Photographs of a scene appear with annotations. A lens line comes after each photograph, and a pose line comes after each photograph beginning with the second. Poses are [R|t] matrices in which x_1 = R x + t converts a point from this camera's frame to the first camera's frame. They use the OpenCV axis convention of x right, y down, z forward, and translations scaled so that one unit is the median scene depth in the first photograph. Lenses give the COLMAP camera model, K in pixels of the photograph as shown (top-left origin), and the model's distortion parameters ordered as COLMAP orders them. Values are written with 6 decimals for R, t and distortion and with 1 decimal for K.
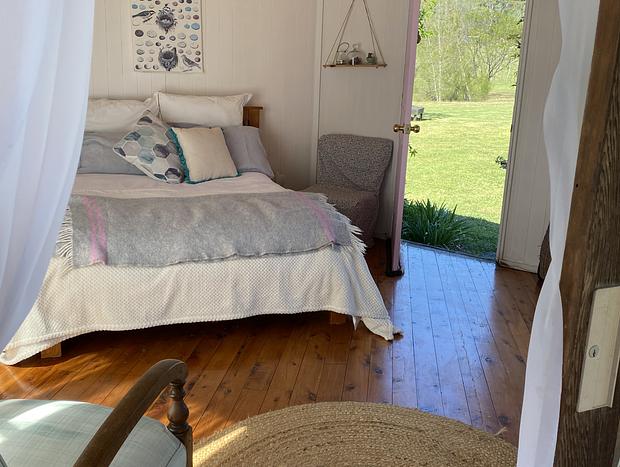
lens RADIAL K [[627.0, 0, 310.0], [0, 627.0, 233.5], [0, 0, 1]] dist [0.165337, -0.447555]
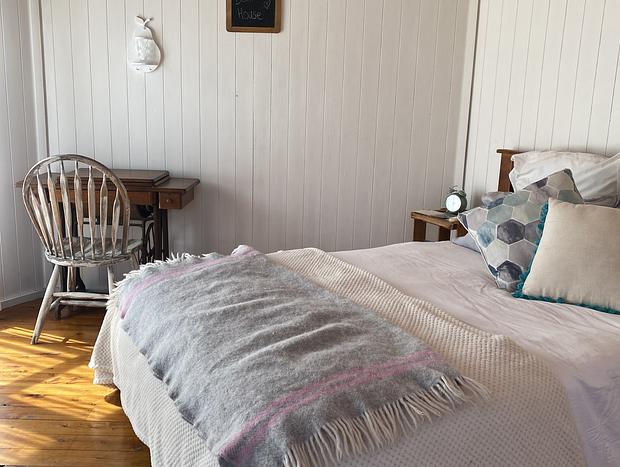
lens RADIAL K [[627.0, 0, 310.0], [0, 627.0, 233.5], [0, 0, 1]] dist [0.165337, -0.447555]
pose [[0.116747, 0.177594, -0.977154, 0.297931], [-0.274503, 0.951325, 0.140103, -0.143063], [0.954473, 0.251876, 0.159814, 0.640957]]
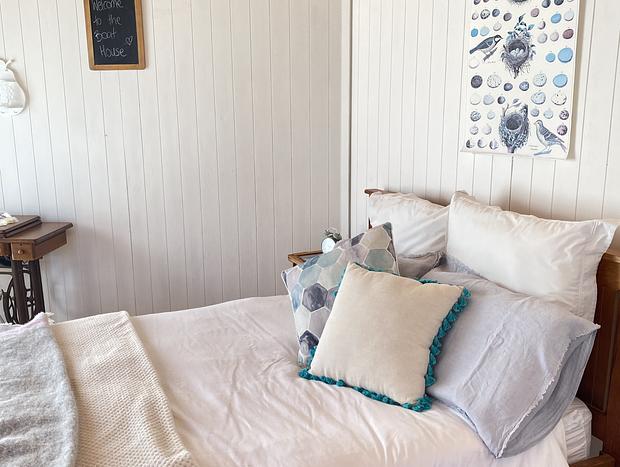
lens RADIAL K [[627.6, 0, 310.0], [0, 627.6, 233.5], [0, 0, 1]] dist [0.068144, -0.111264]
pose [[0.054798, 0.175180, -0.983010, 0.257246], [-0.244265, 0.956928, 0.156916, -0.237708], [0.968159, 0.231516, 0.095228, 0.828530]]
